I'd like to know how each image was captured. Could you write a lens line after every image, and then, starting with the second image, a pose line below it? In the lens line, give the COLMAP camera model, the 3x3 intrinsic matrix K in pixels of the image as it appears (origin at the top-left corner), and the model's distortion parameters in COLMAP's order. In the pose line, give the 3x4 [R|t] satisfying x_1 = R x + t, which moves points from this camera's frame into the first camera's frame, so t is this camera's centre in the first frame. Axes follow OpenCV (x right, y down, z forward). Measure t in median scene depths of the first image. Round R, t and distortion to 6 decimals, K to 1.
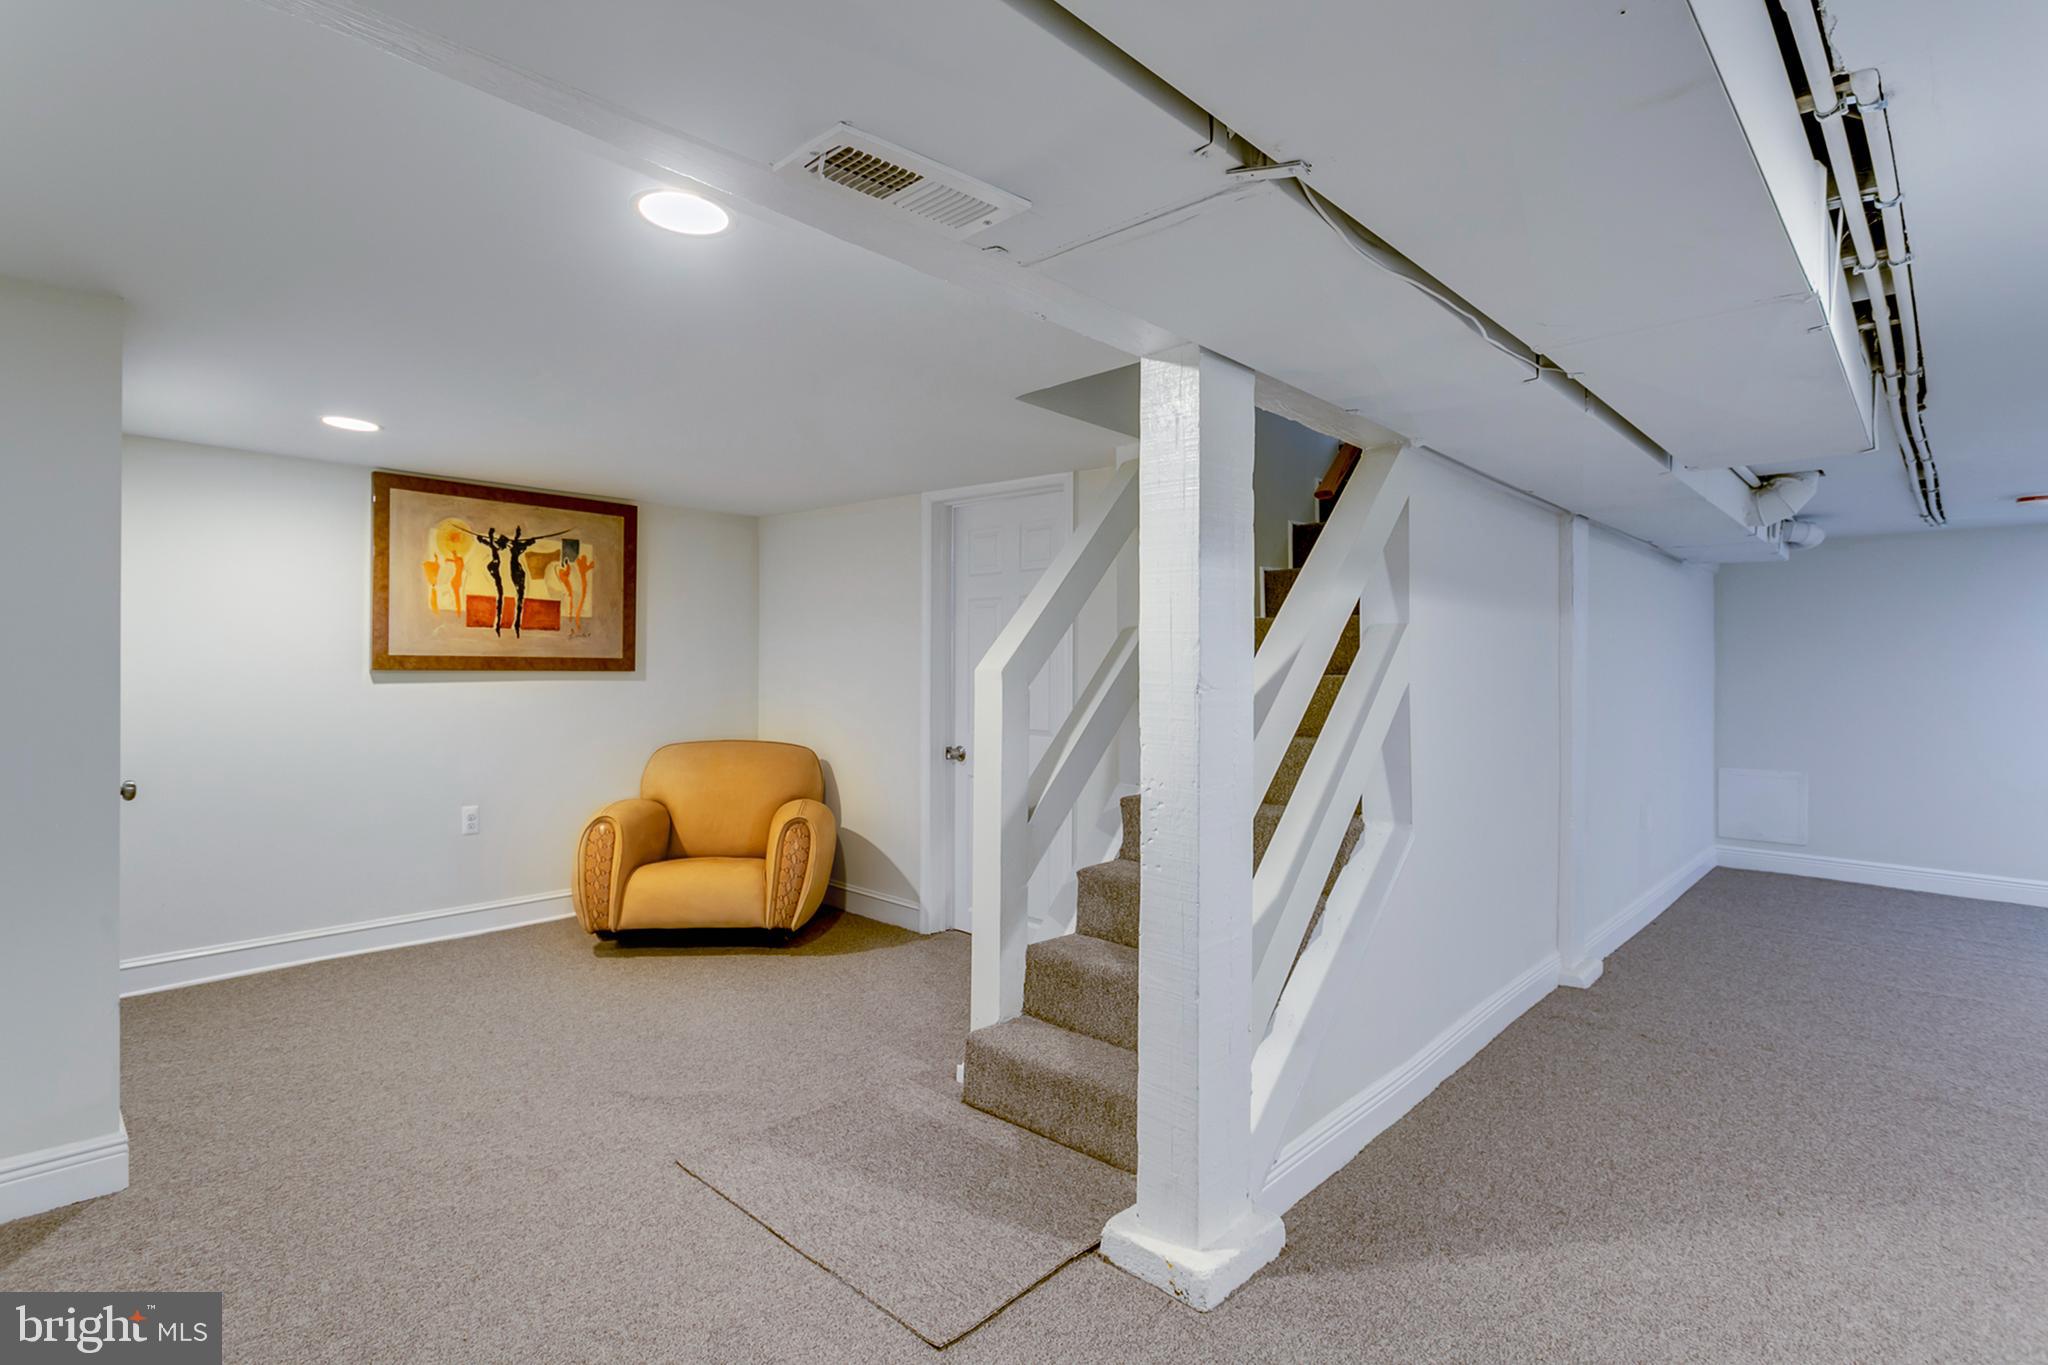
lens RADIAL K [[986.2, 0, 1021.5], [0, 986.2, 679.7], [0, 0, 1]] dist [0.002669, 0.000012]
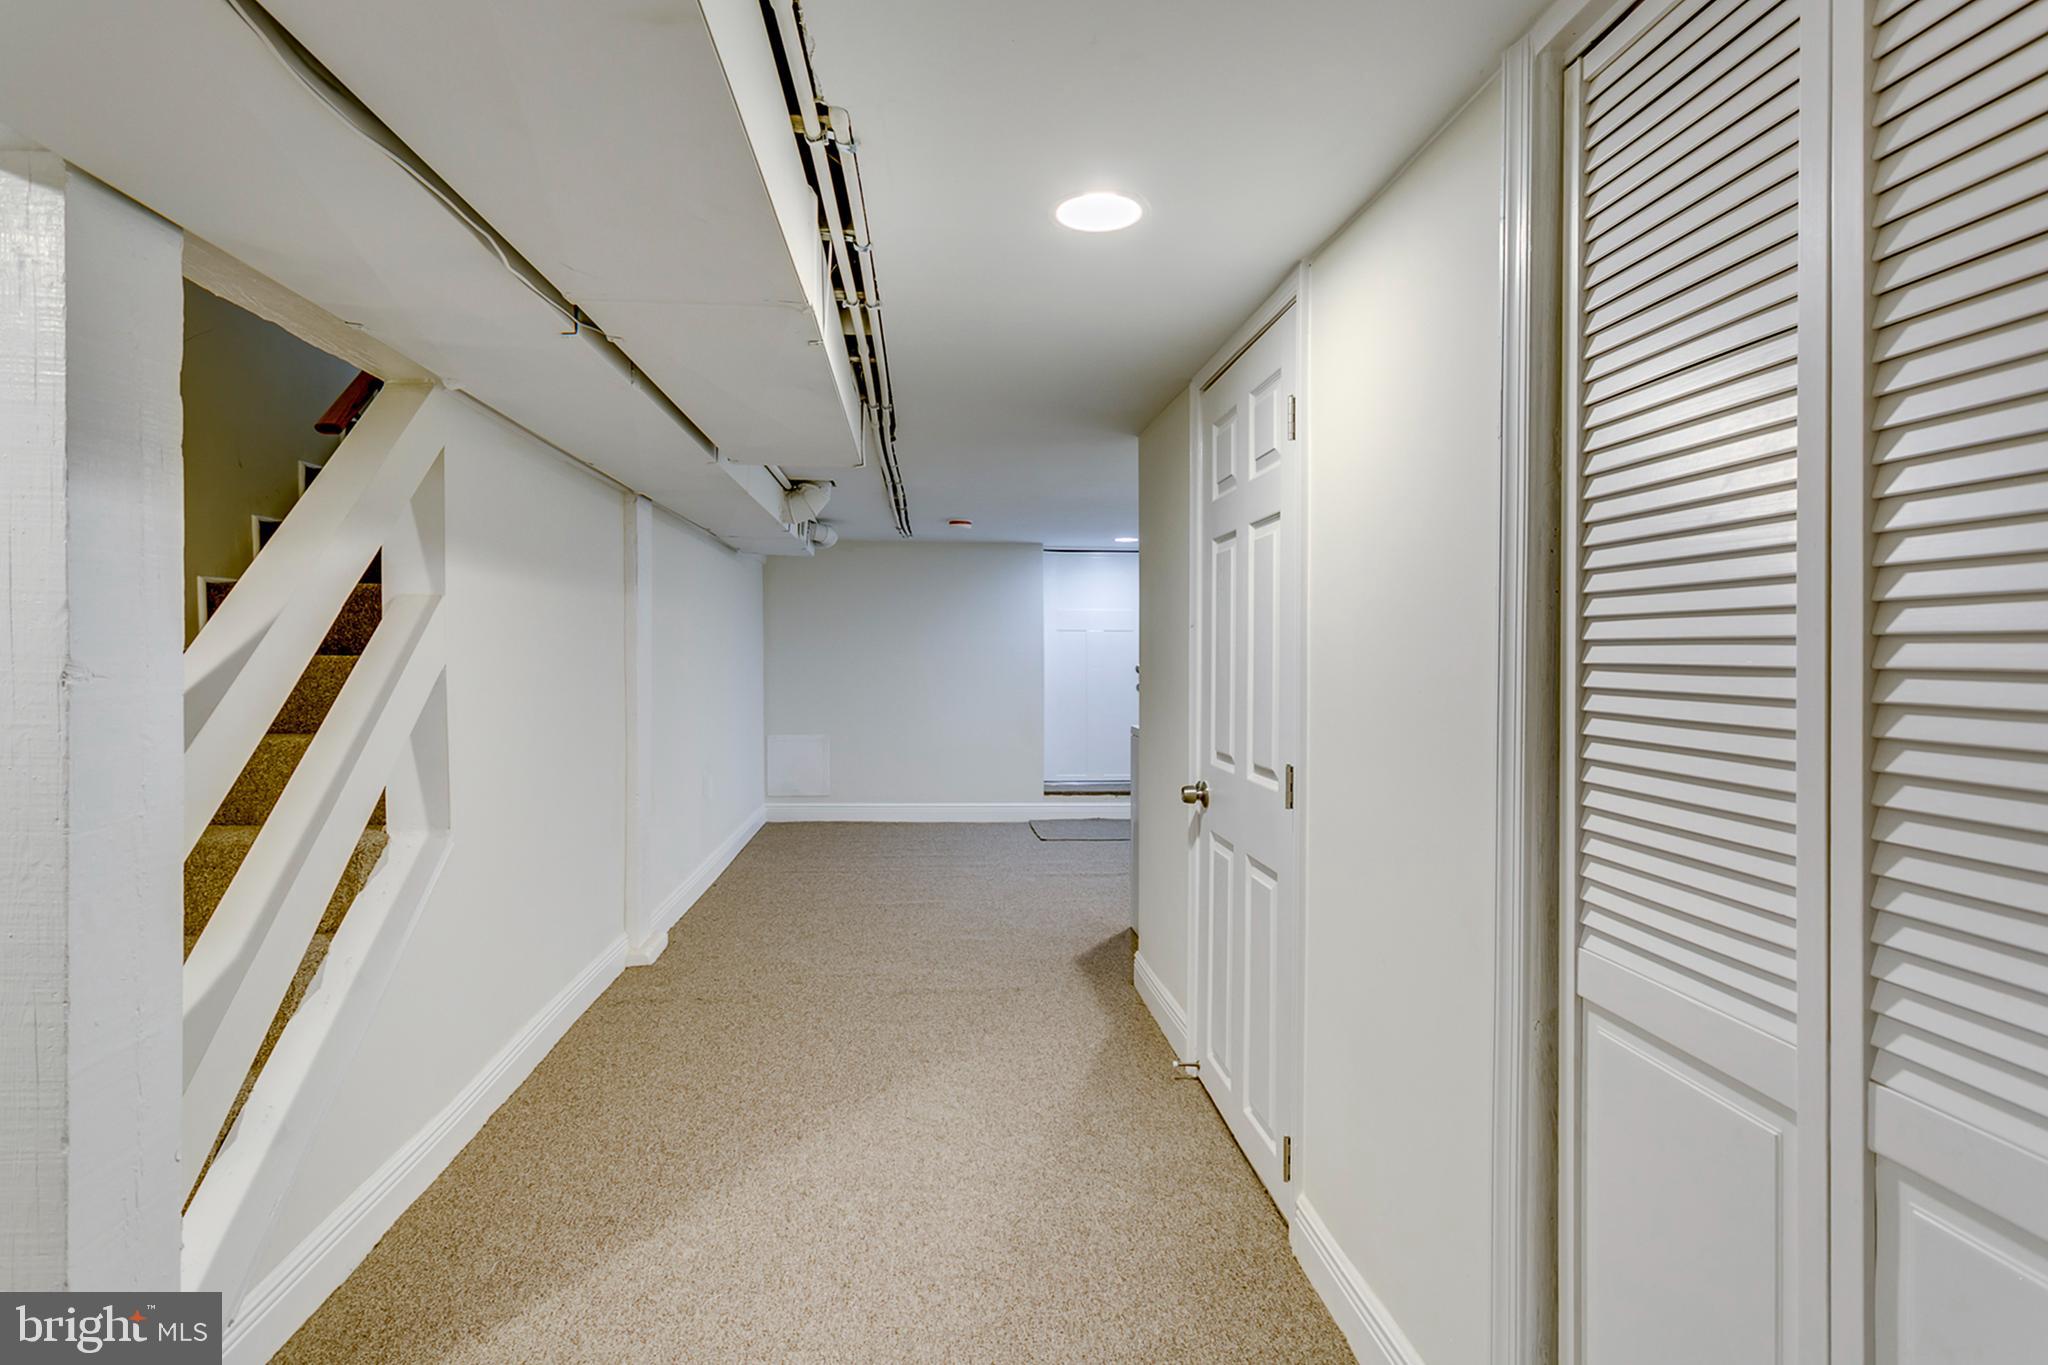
lens RADIAL K [[986.2, 0, 1024.3], [0, 986.2, 670.0], [0, 0, 1]] dist [0.002669, 0.000012]
pose [[0.653904, -0.016599, 0.756395, 0.086049], [0.008317, 0.999857, 0.014751, -0.000478], [-0.756532, -0.003355, 0.653948, 0.070988]]
